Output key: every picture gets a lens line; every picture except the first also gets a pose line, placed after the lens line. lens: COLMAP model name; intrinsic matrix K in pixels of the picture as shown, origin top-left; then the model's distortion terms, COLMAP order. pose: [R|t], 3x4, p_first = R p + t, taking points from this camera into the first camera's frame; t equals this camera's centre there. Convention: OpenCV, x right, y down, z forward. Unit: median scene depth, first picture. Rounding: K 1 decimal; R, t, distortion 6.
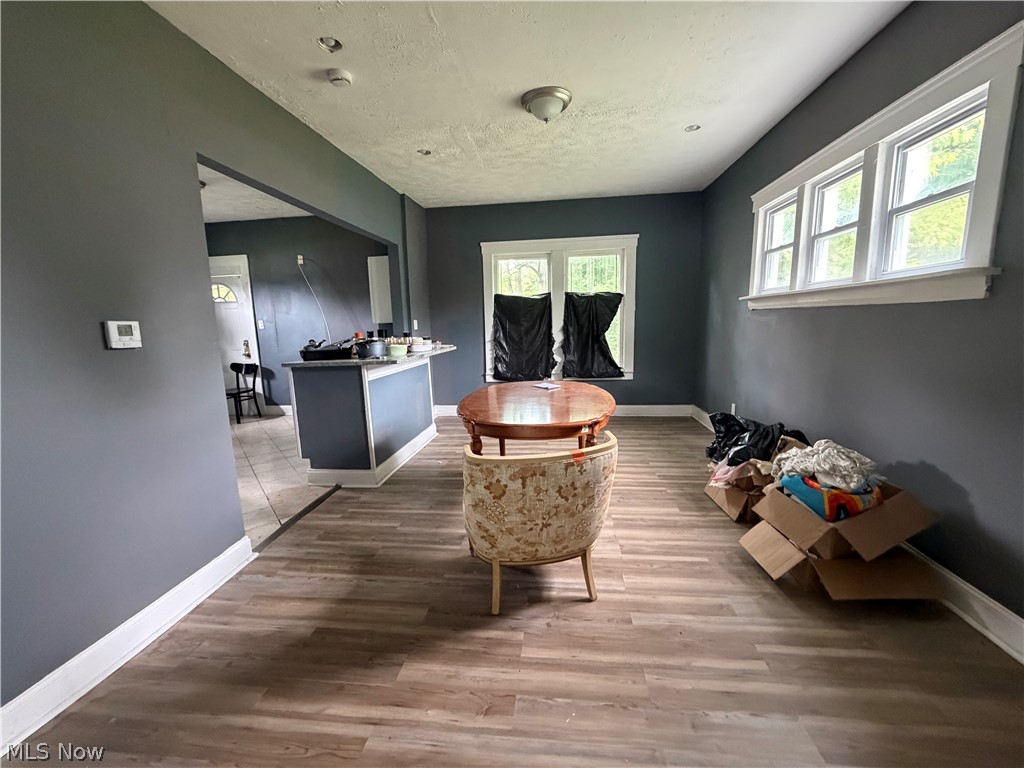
lens RADIAL K [[408.0, 0, 514.4], [0, 408.0, 386.8], [0, 0, 1]] dist [0.001454, 0.000343]
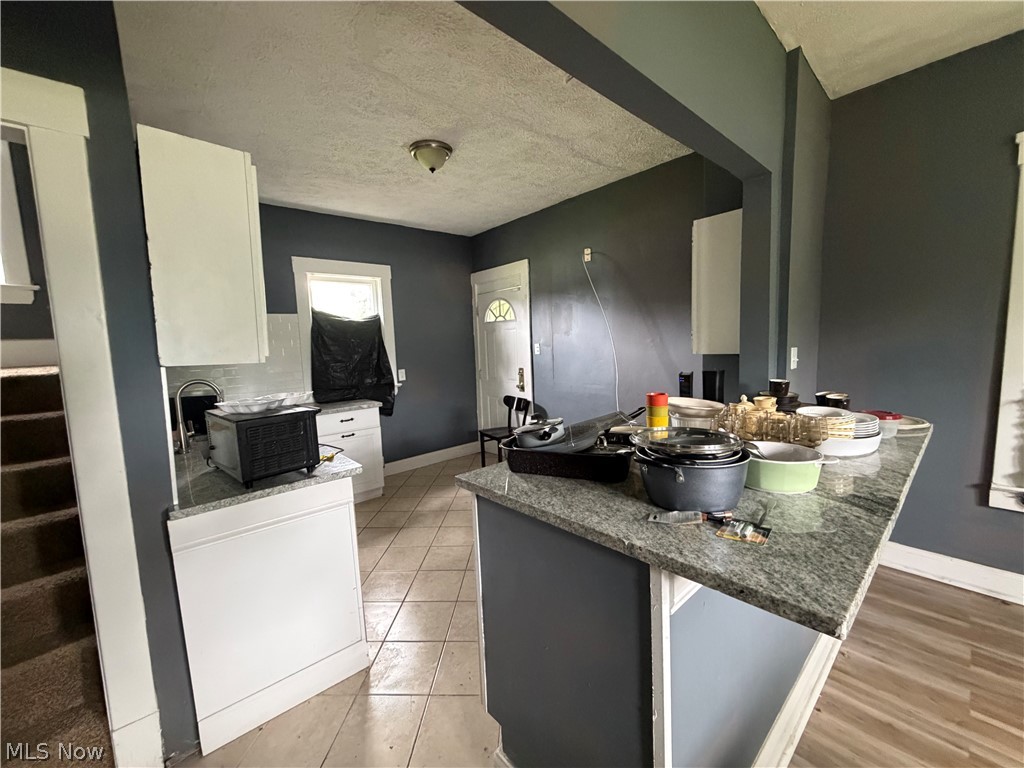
lens RADIAL K [[408.0, 0, 510.0], [0, 408.0, 384.4], [0, 0, 1]] dist [0.001454, 0.000343]
pose [[0.744037, 0.064711, -0.664998, -0.150361], [-0.082348, 0.996592, 0.004844, -0.086970], [0.663045, 0.051157, 0.746830, 0.407263]]
